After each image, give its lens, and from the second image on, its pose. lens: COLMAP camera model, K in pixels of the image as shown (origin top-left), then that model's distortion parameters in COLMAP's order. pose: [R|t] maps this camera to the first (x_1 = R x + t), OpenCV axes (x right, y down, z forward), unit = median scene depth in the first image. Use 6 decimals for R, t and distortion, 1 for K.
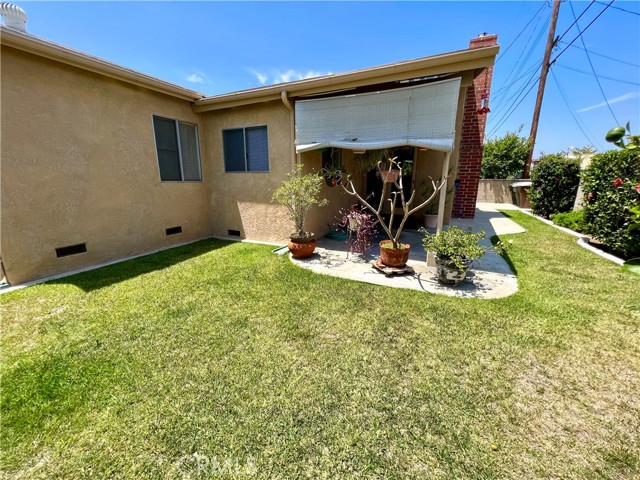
lens RADIAL K [[257.2, 0, 321.2], [0, 257.2, 237.8], [0, 0, 1]] dist [-0.003352, 0.001560]
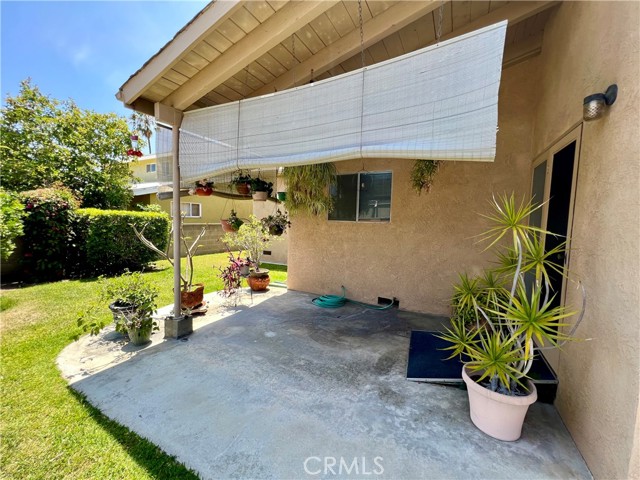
lens RADIAL K [[257.2, 0, 318.6], [0, 257.2, 238.1], [0, 0, 1]] dist [-0.003352, 0.001560]
pose [[-0.049175, 0.068643, -0.996429, 1.077457], [-0.251018, 0.964766, 0.078850, -0.320323], [0.966732, 0.253999, -0.030211, 1.234198]]
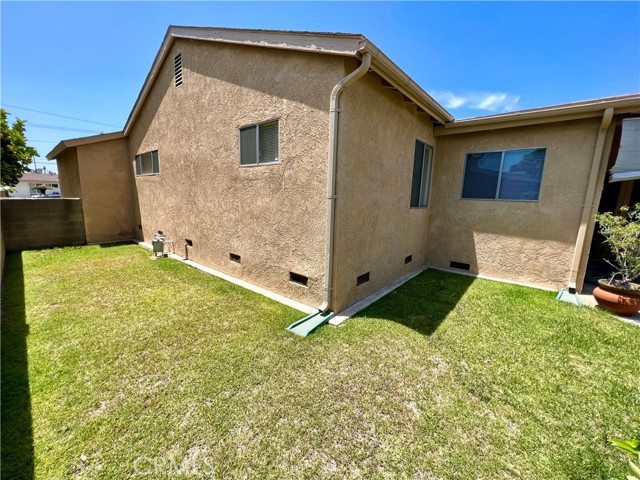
lens RADIAL K [[257.2, 0, 322.9], [0, 257.2, 239.3], [0, 0, 1]] dist [-0.003352, 0.001560]
pose [[0.968889, 0.070310, -0.237300, -0.762260], [-0.084100, 0.995277, -0.048483, -0.033635], [0.232771, 0.066932, 0.970226, 0.018382]]
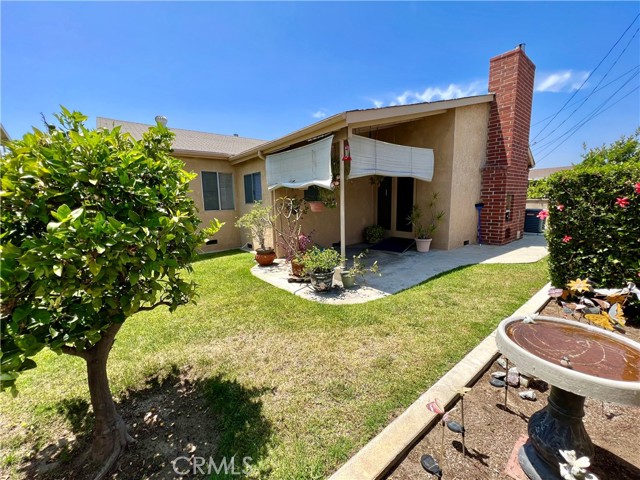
lens RADIAL K [[257.2, 0, 317.8], [0, 257.2, 240.6], [0, 0, 1]] dist [-0.003352, 0.001560]
pose [[0.902896, 0.043130, -0.427690, 0.763862], [-0.070775, 0.996291, -0.048943, -0.008674], [0.423993, 0.074460, 0.902600, -0.140935]]
